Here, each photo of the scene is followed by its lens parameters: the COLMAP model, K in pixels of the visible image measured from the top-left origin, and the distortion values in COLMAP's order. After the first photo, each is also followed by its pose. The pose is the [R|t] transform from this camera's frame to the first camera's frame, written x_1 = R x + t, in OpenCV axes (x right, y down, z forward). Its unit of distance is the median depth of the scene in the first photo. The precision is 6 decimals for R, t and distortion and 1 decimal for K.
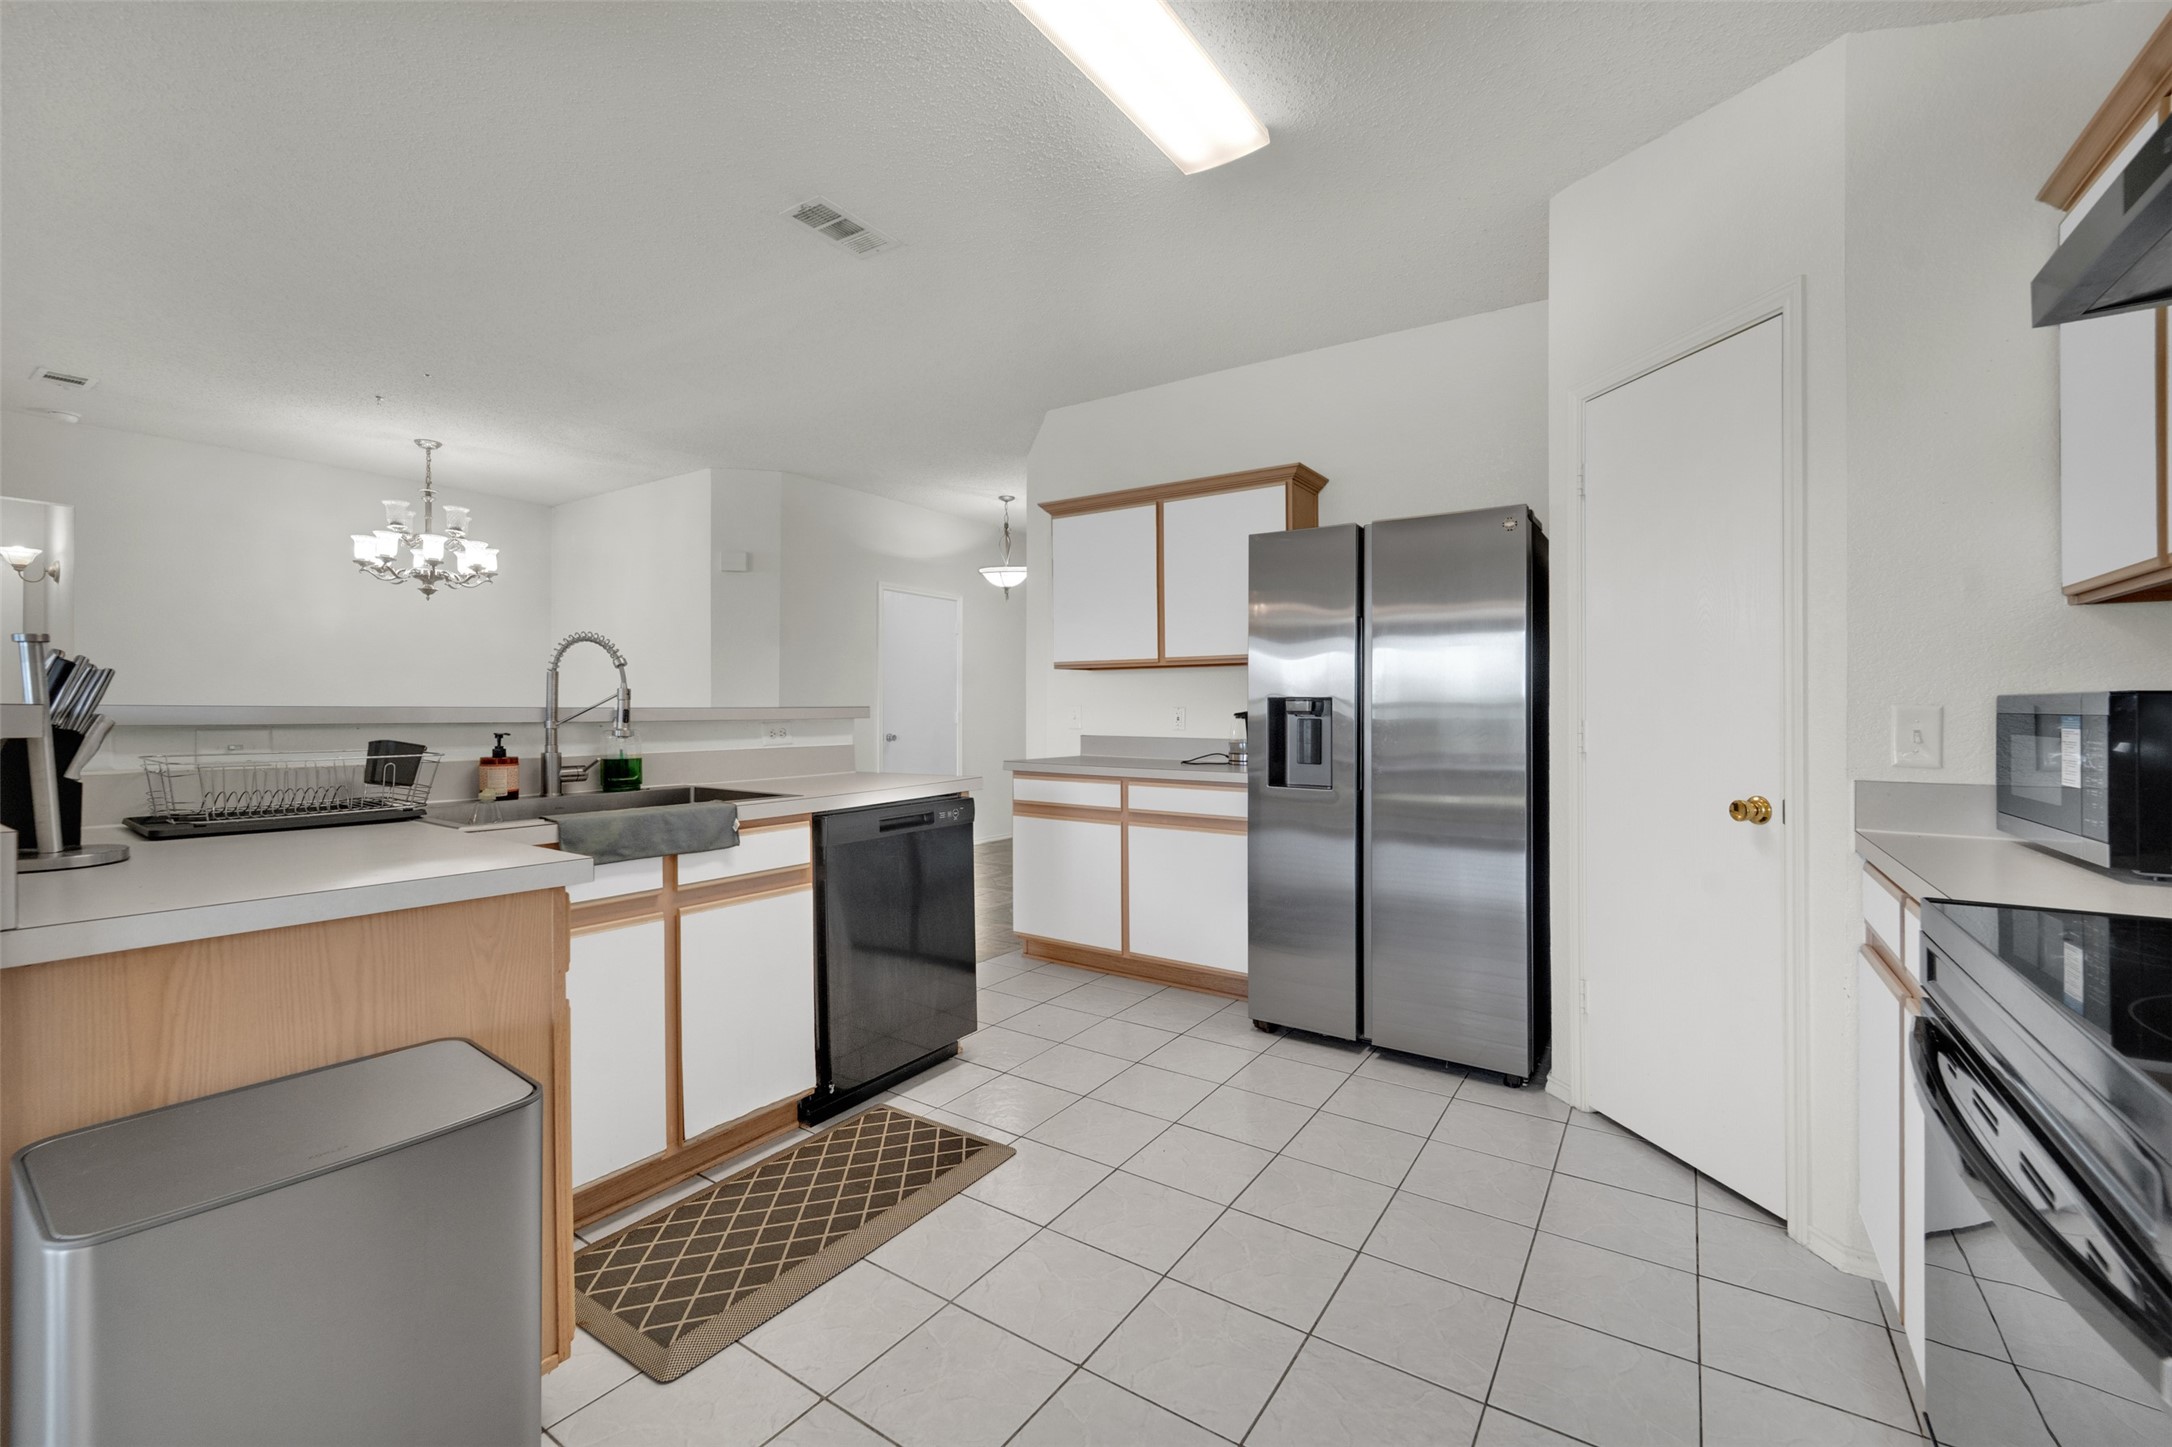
lens RADIAL K [[903.8, 0, 1091.8], [0, 903.8, 714.1], [0, 0, 1]] dist [-0.016679, 0.000958]
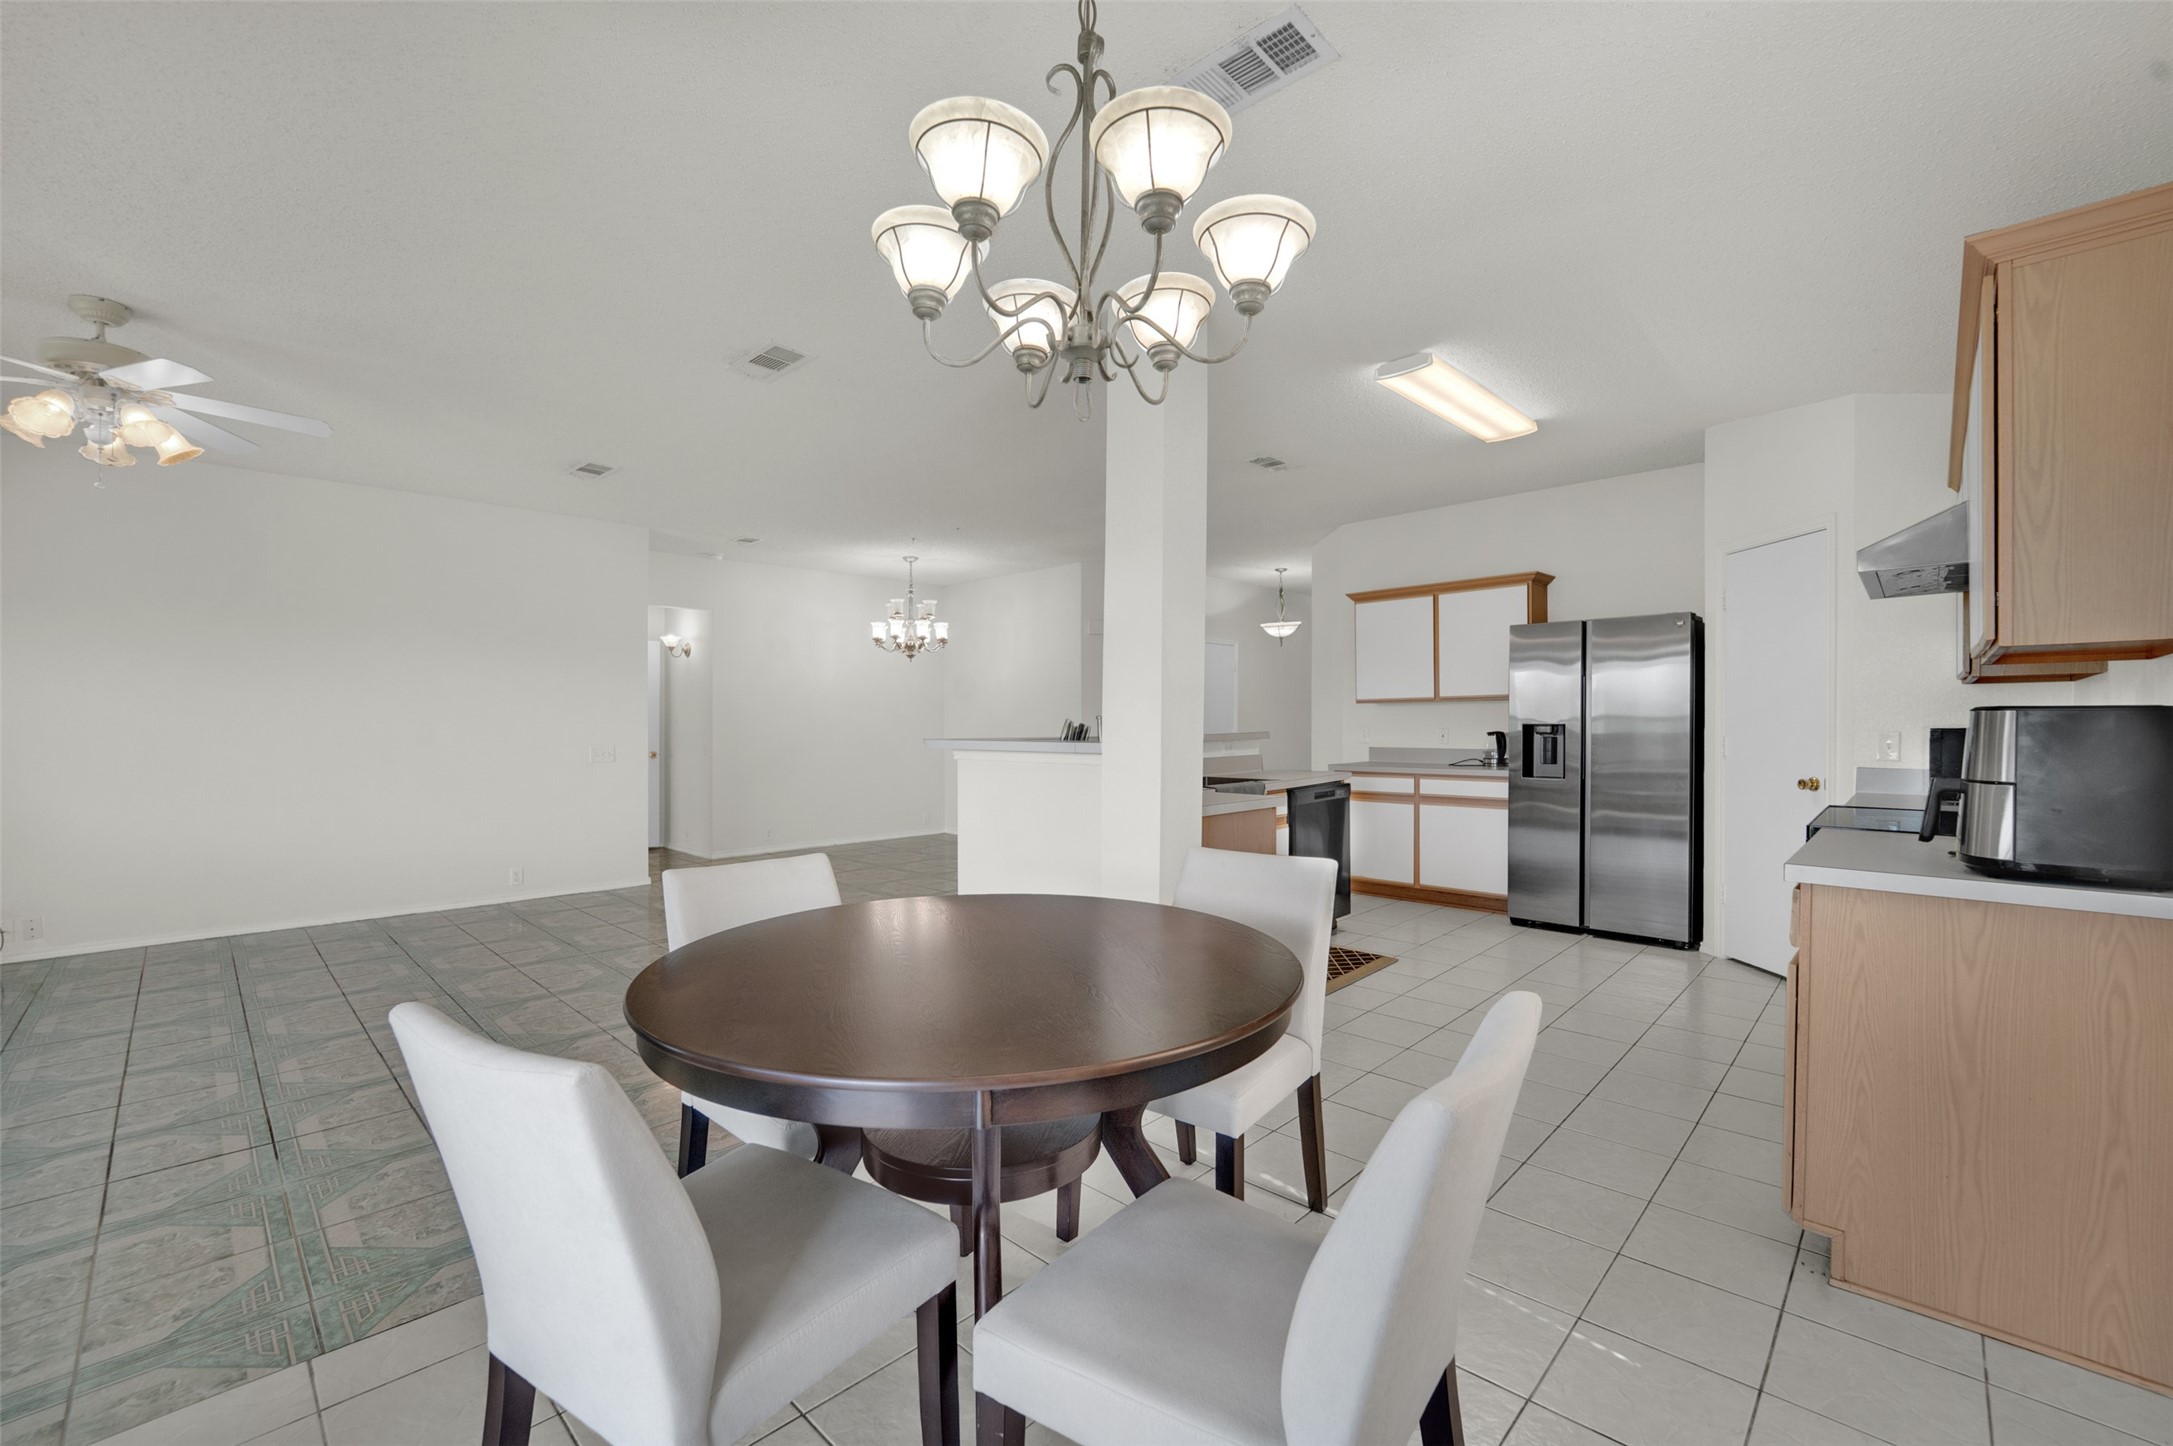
lens RADIAL K [[888.2, 0, 1089.4], [0, 888.2, 760.9], [0, 0, 1]] dist [-0.013291, -0.000057]
pose [[0.982516, -0.005293, -0.186102, -0.258462], [0.012407, 0.999235, 0.037084, -0.018991], [0.185763, -0.038745, 0.981830, -0.682021]]
